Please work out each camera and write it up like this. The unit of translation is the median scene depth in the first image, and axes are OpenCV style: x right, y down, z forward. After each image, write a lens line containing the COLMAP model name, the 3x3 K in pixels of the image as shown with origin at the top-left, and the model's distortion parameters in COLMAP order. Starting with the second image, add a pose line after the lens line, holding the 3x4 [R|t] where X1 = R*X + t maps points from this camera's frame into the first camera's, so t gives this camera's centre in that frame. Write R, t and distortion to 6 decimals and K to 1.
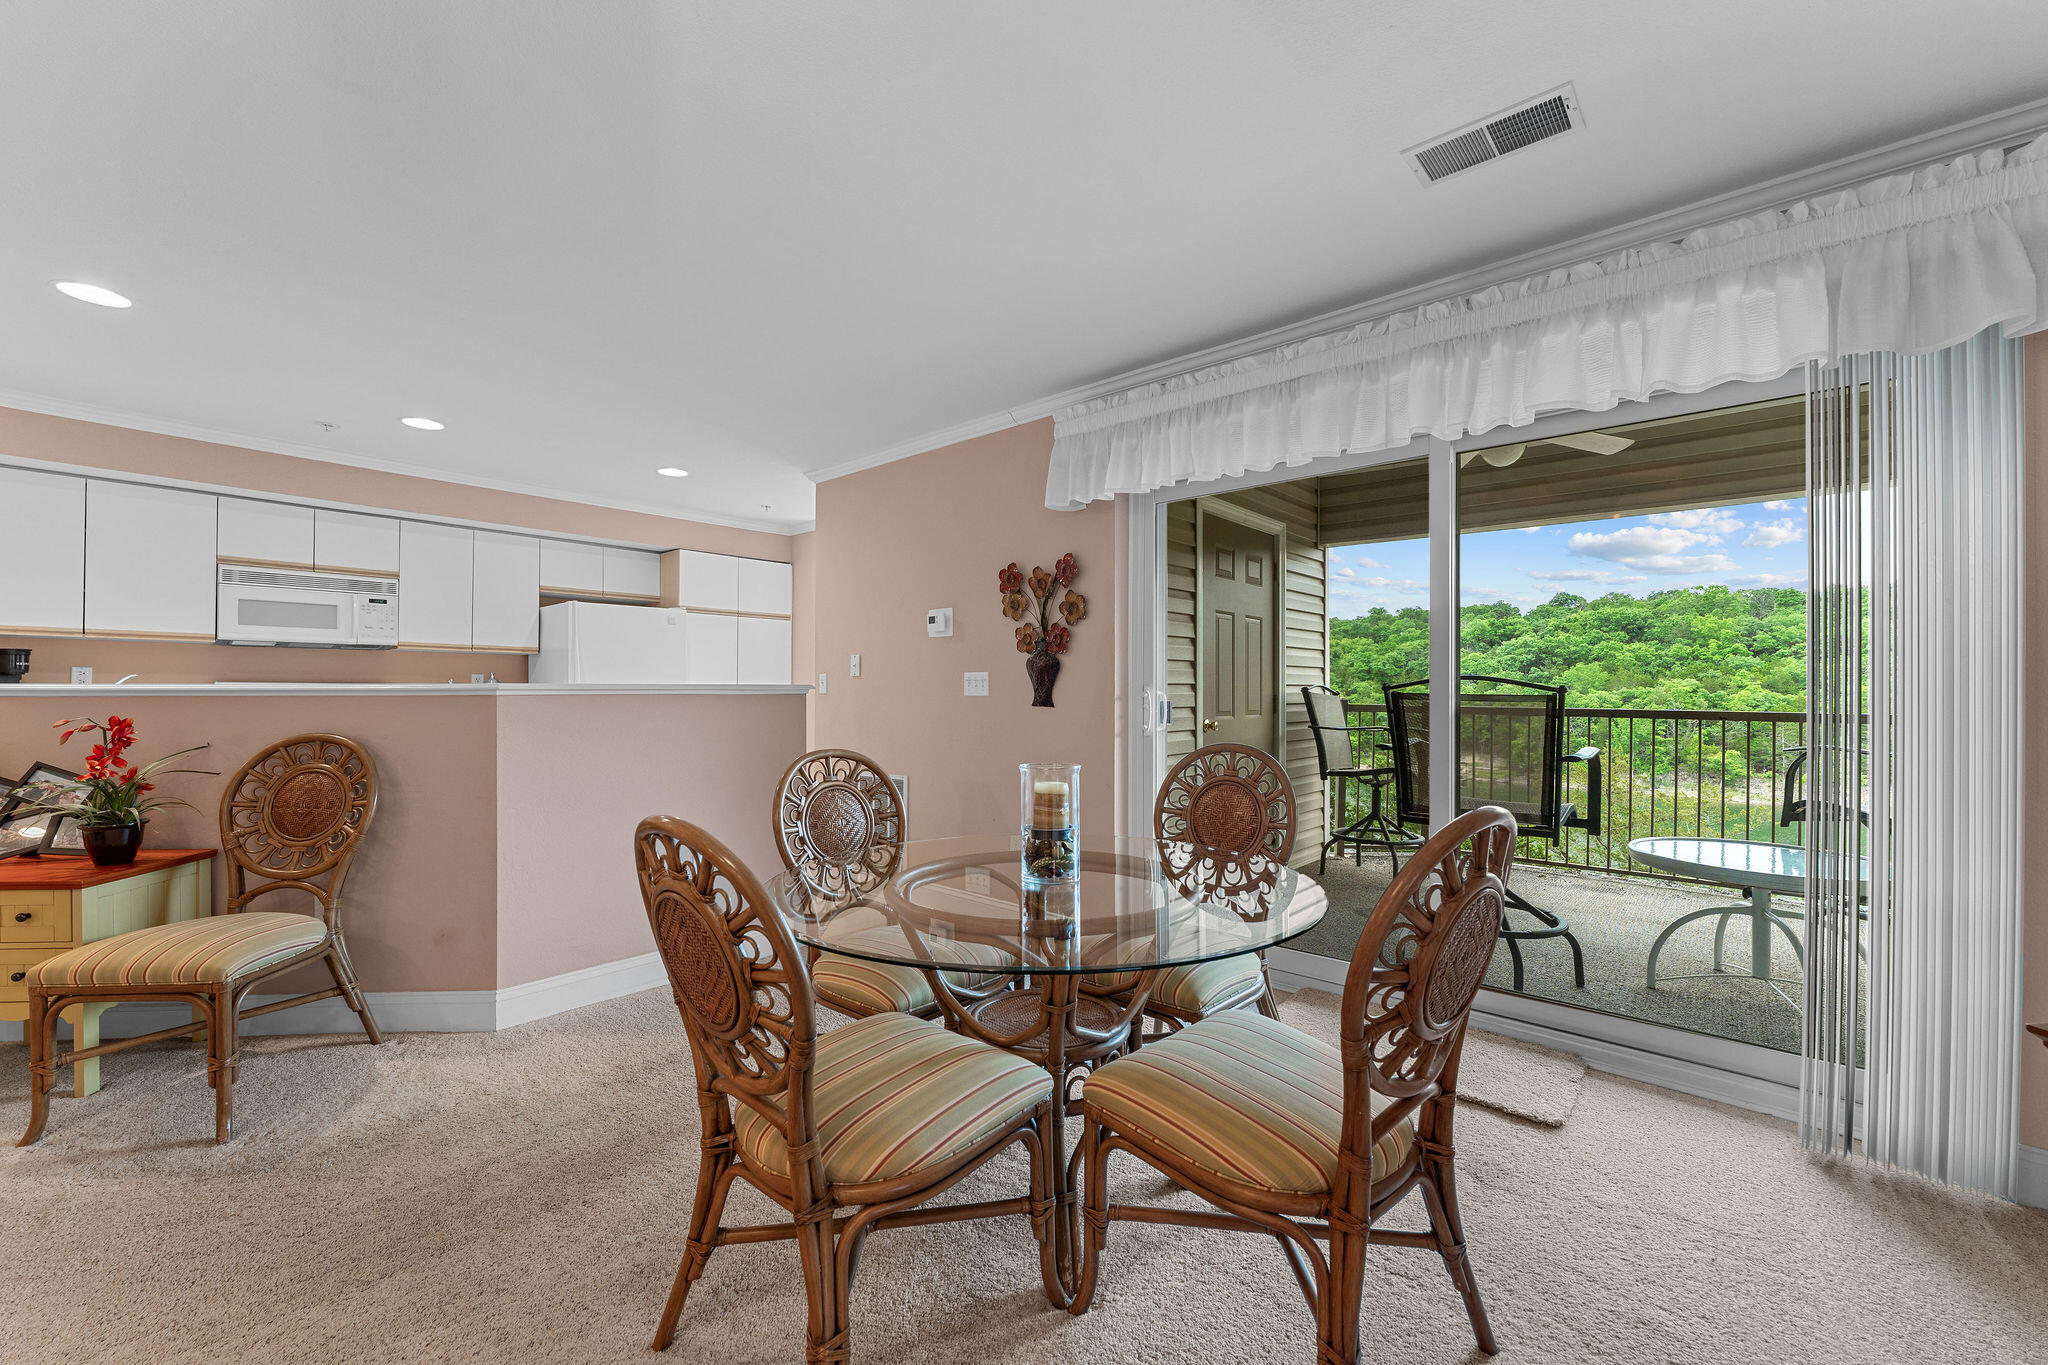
lens RADIAL K [[811.8, 0, 1016.6], [0, 811.8, 688.4], [0, 0, 1]] dist [0.000086, -0.000877]
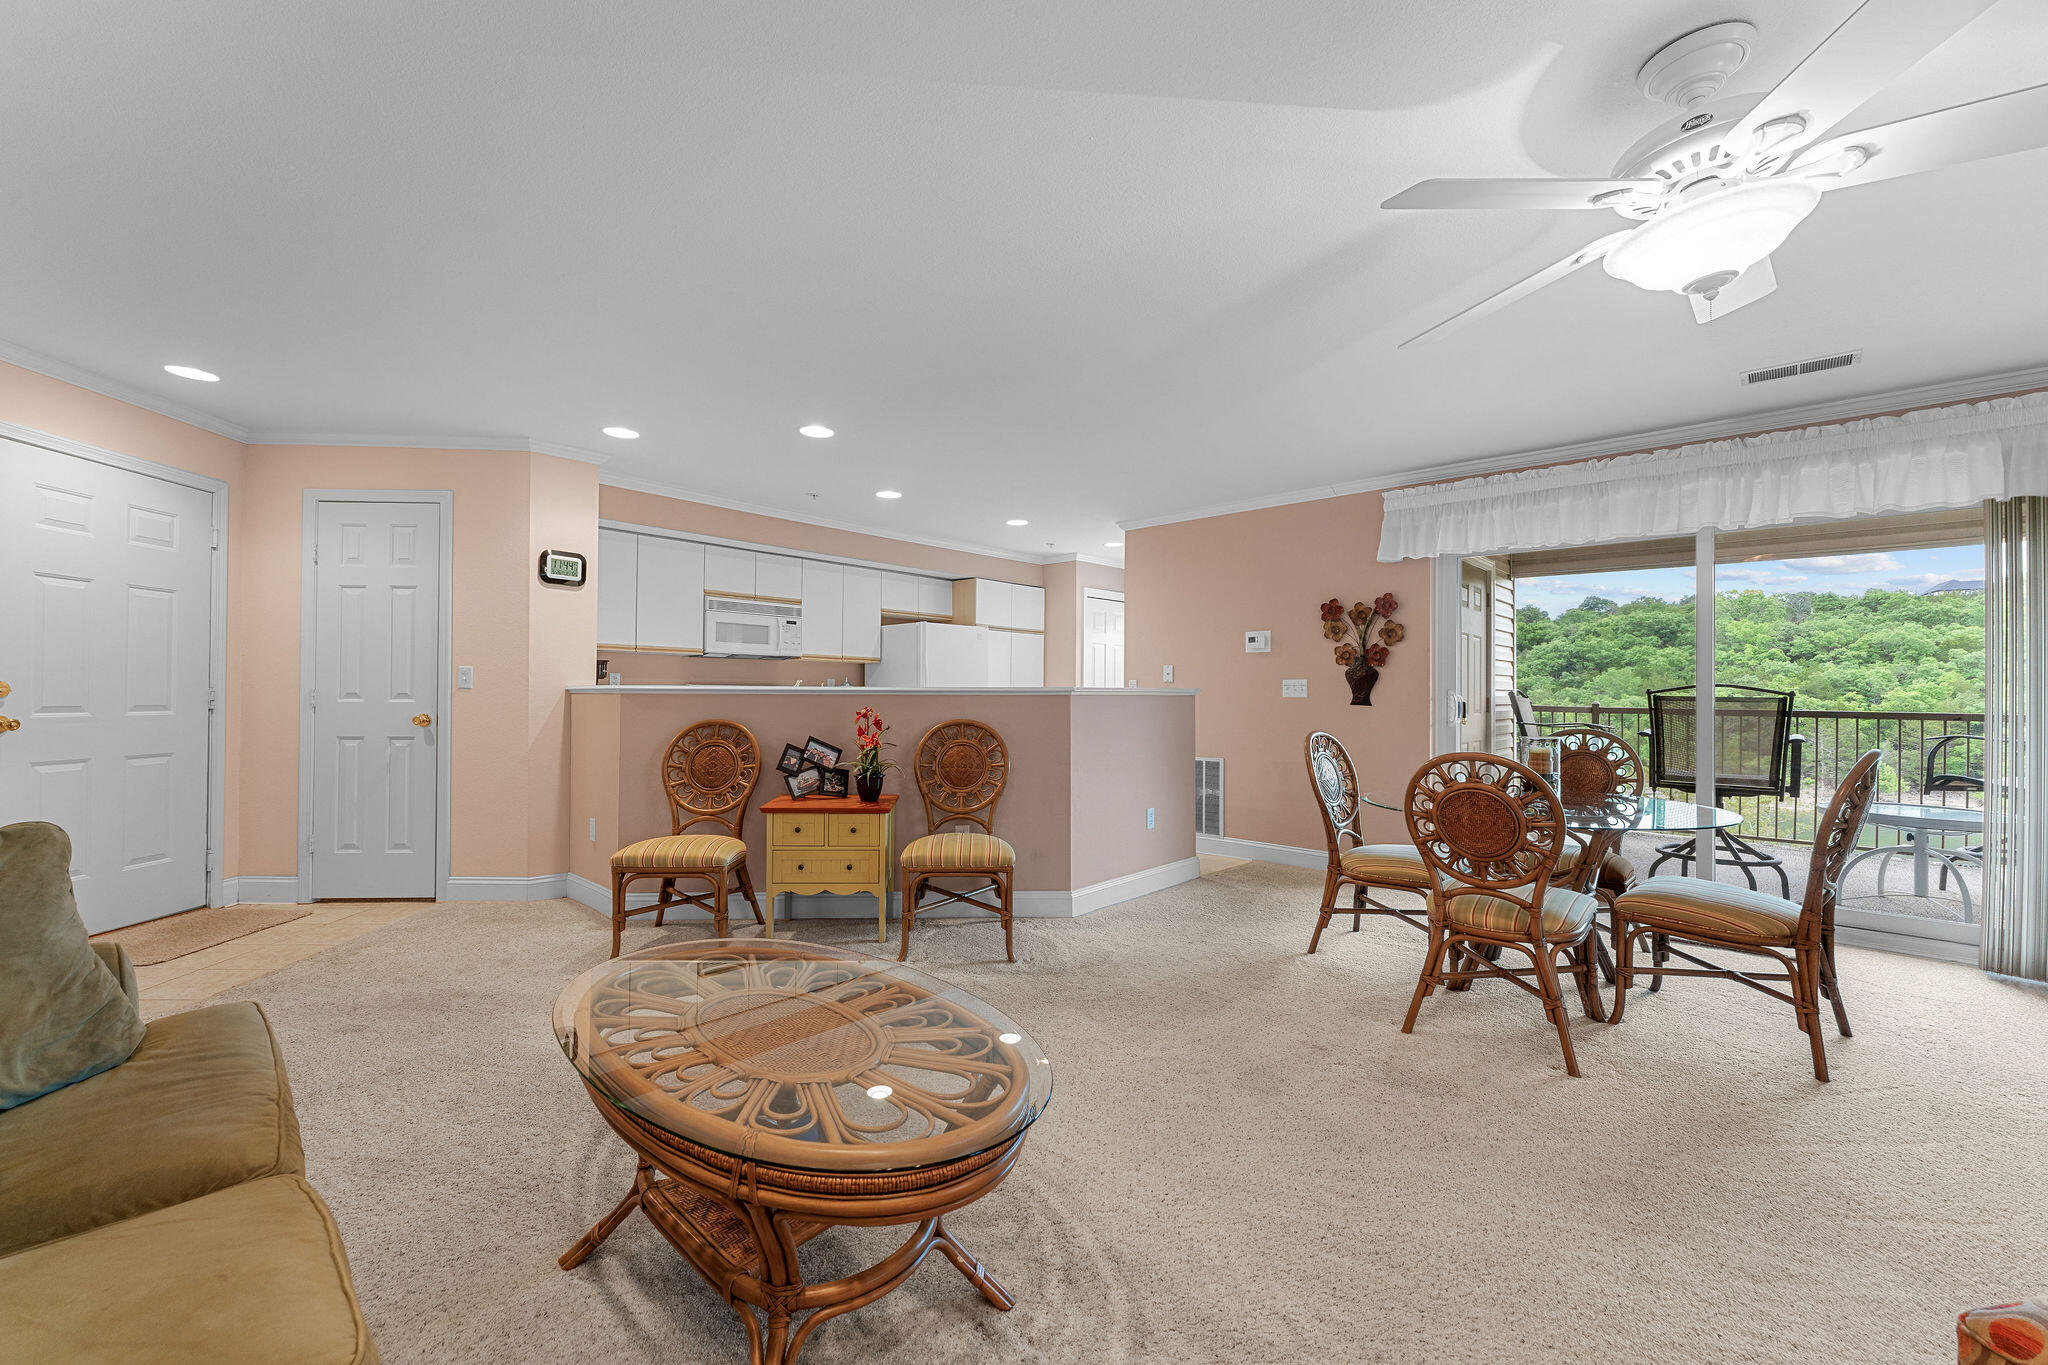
lens RADIAL K [[811.8, 0, 1016.6], [0, 811.8, 688.4], [0, 0, 1]] dist [0.000086, -0.000877]
pose [[0.999746, 0.003371, -0.022269, -0.663805], [-0.003453, 0.999987, -0.003637, 0.001732], [0.022257, 0.003713, 0.999745, -0.477412]]
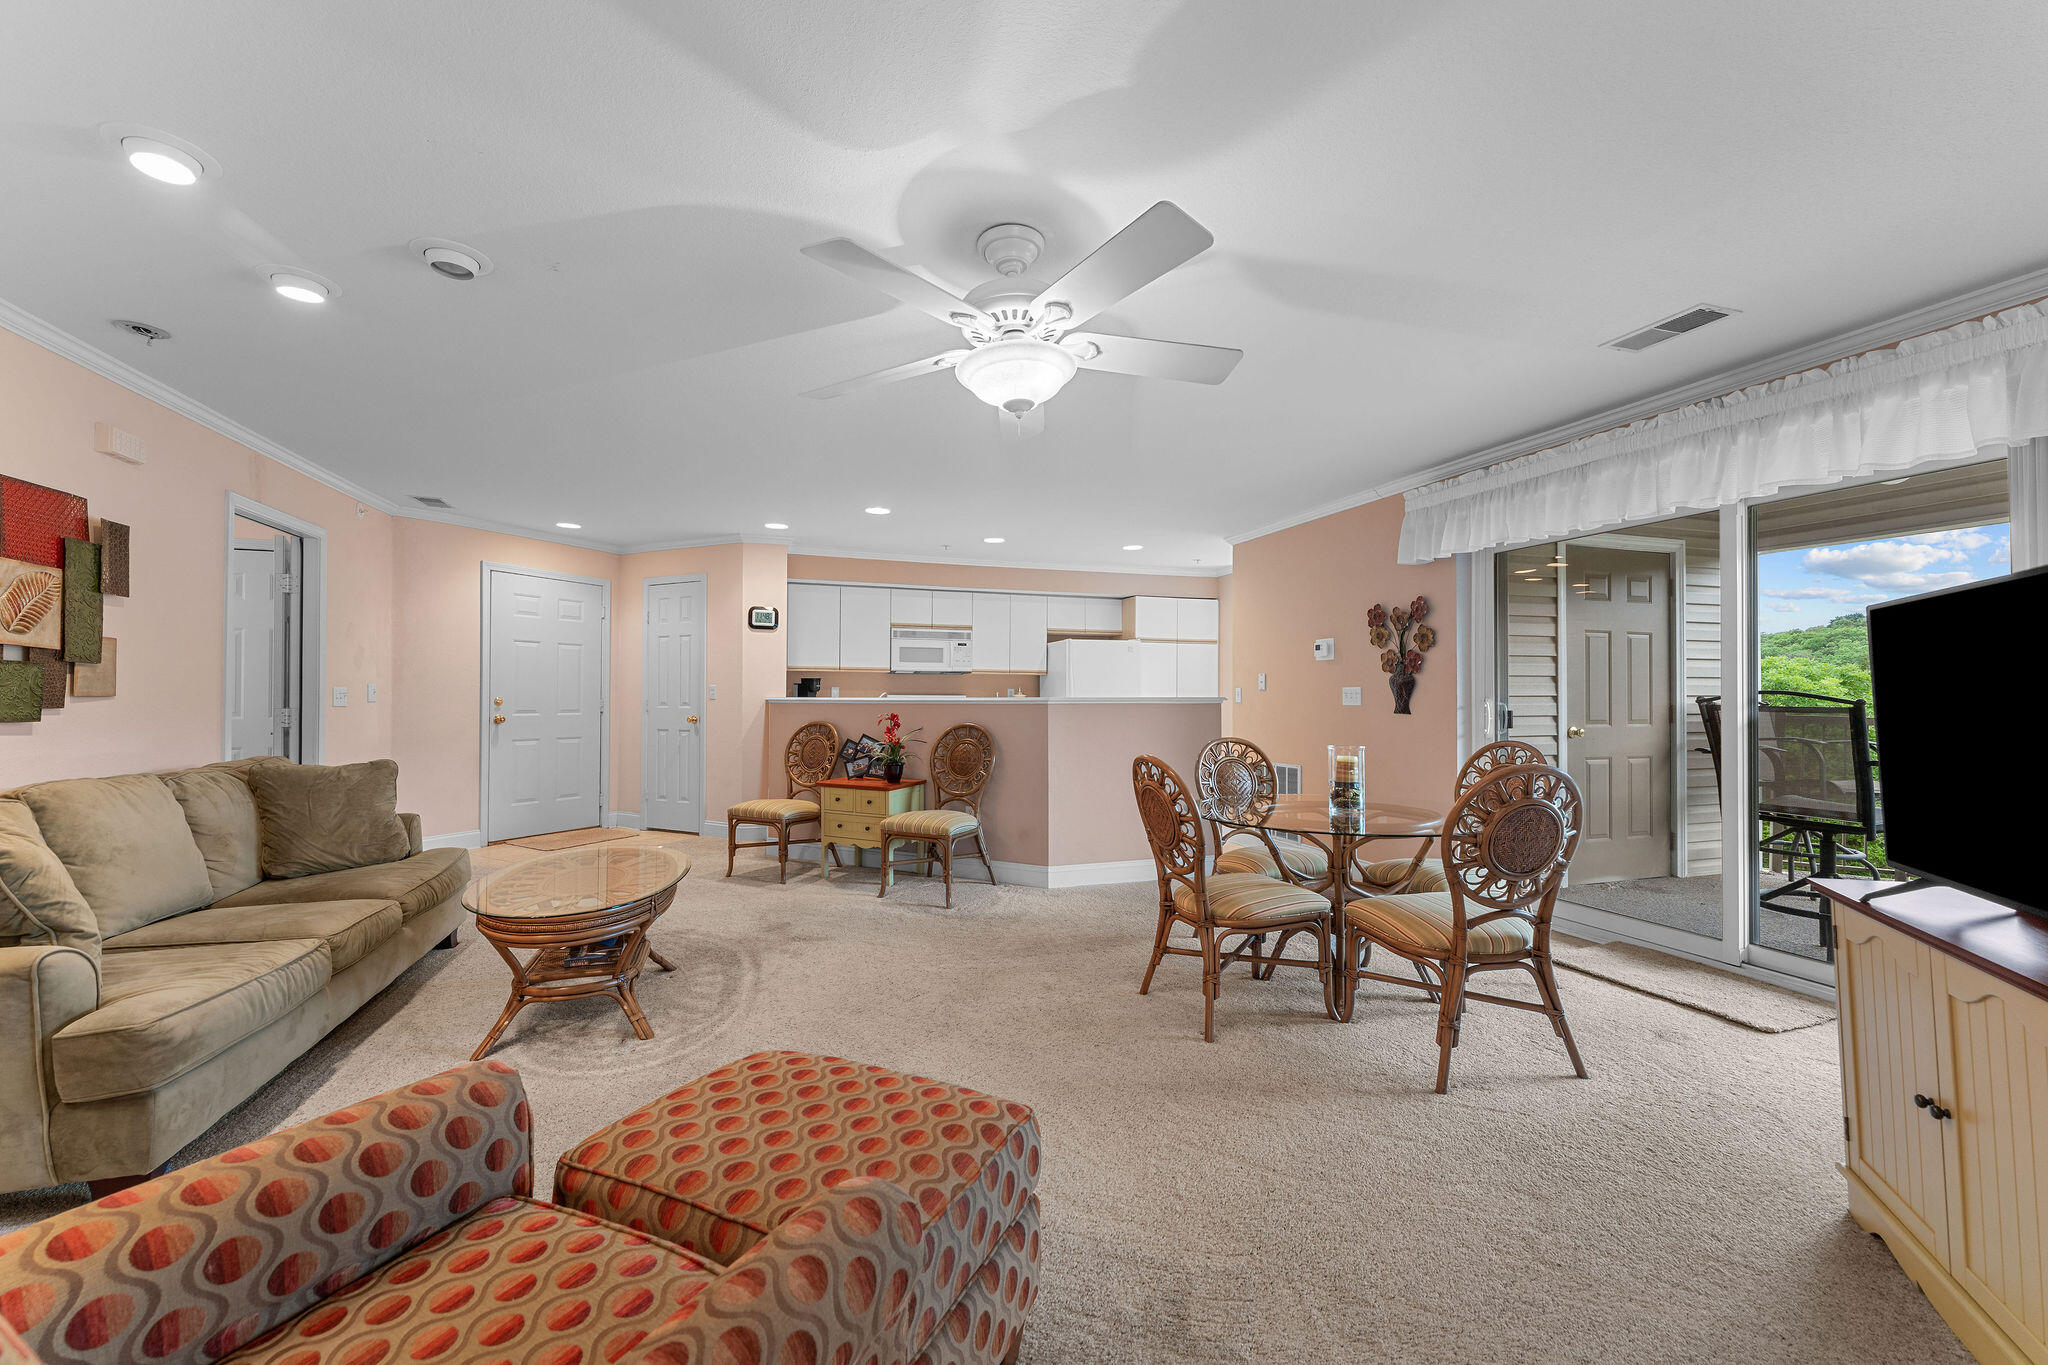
lens RADIAL K [[811.8, 0, 1016.6], [0, 811.8, 688.4], [0, 0, 1]] dist [0.000086, -0.000877]
pose [[0.863495, -0.005410, -0.504329, 0.201658], [0.001102, 0.999960, -0.008839, -0.009607], [0.504357, 0.007077, 0.863466, -0.567026]]
